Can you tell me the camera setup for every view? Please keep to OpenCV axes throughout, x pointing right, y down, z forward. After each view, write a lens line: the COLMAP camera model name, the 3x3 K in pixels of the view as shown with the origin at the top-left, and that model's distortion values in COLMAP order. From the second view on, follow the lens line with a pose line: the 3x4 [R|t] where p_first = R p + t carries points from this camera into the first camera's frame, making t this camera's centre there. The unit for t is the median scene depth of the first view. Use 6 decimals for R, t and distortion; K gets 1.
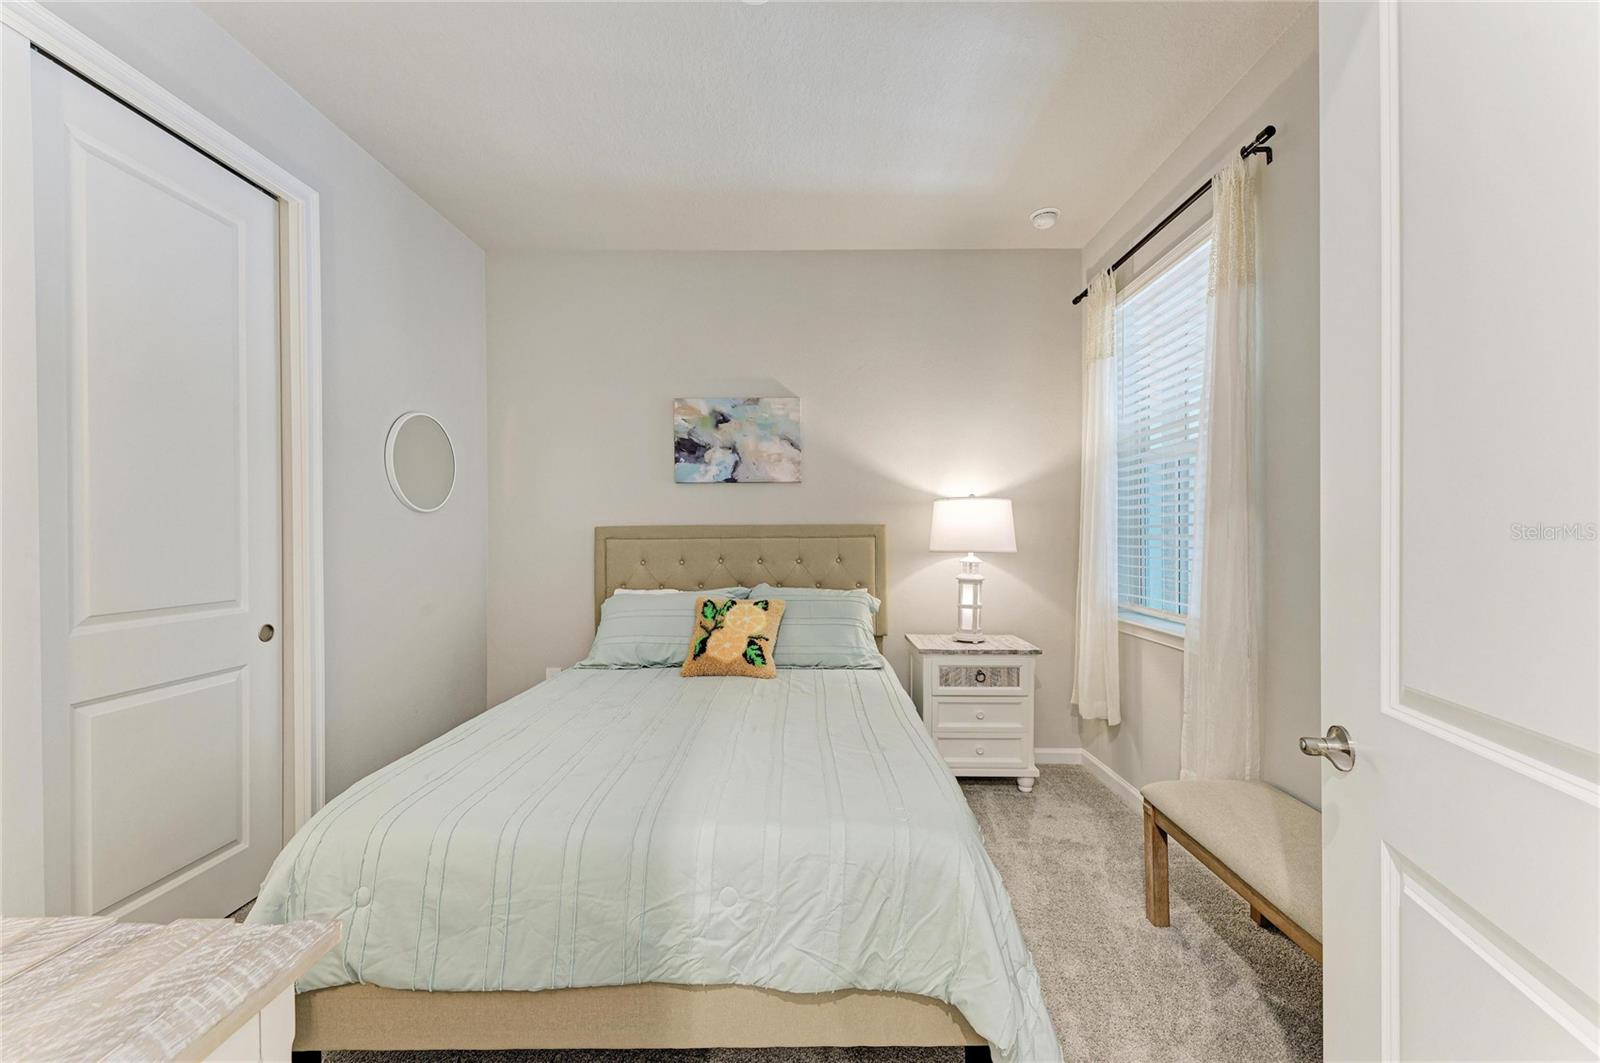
lens RADIAL K [[640.0, 0, 807.3], [0, 640.0, 541.9], [0, 0, 1]] dist [0.009960, -0.000095]
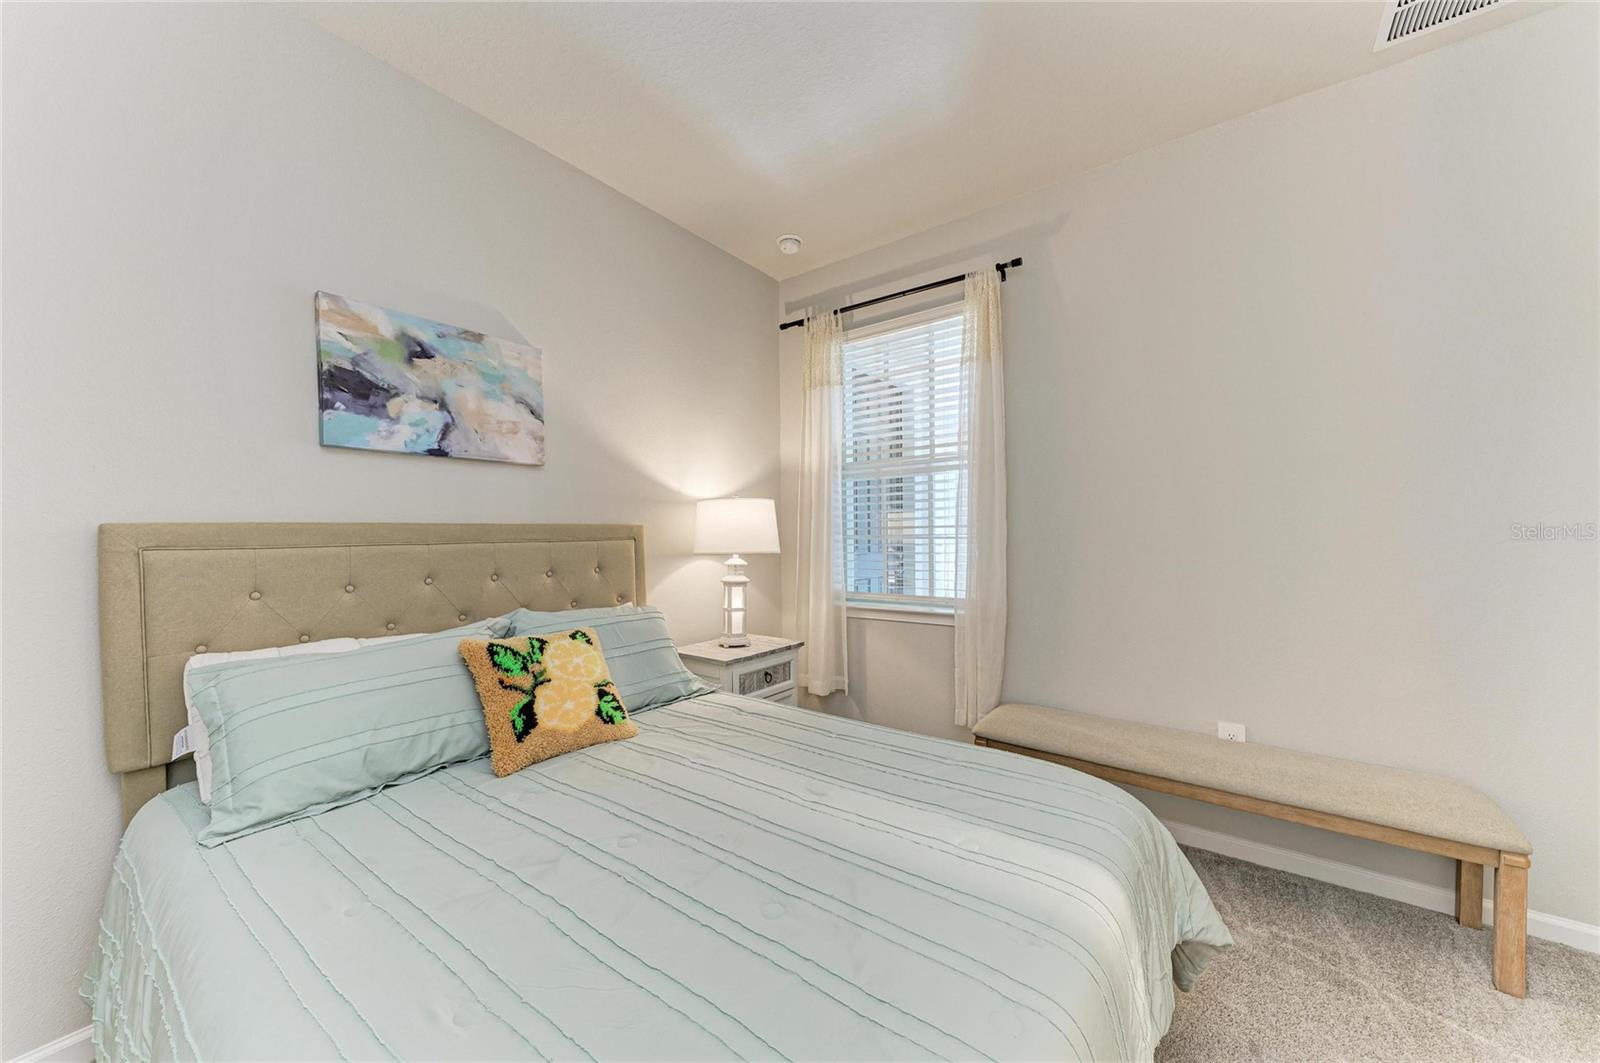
lens RADIAL K [[597.3, 0, 808.7], [0, 597.3, 542.9], [0, 0, 1]] dist [0.008497, -0.000496]
pose [[0.552508, -0.015396, 0.833366, -0.429632], [0.017667, 0.999821, 0.006758, -0.004936], [-0.833321, 0.010989, 0.552681, 0.388644]]
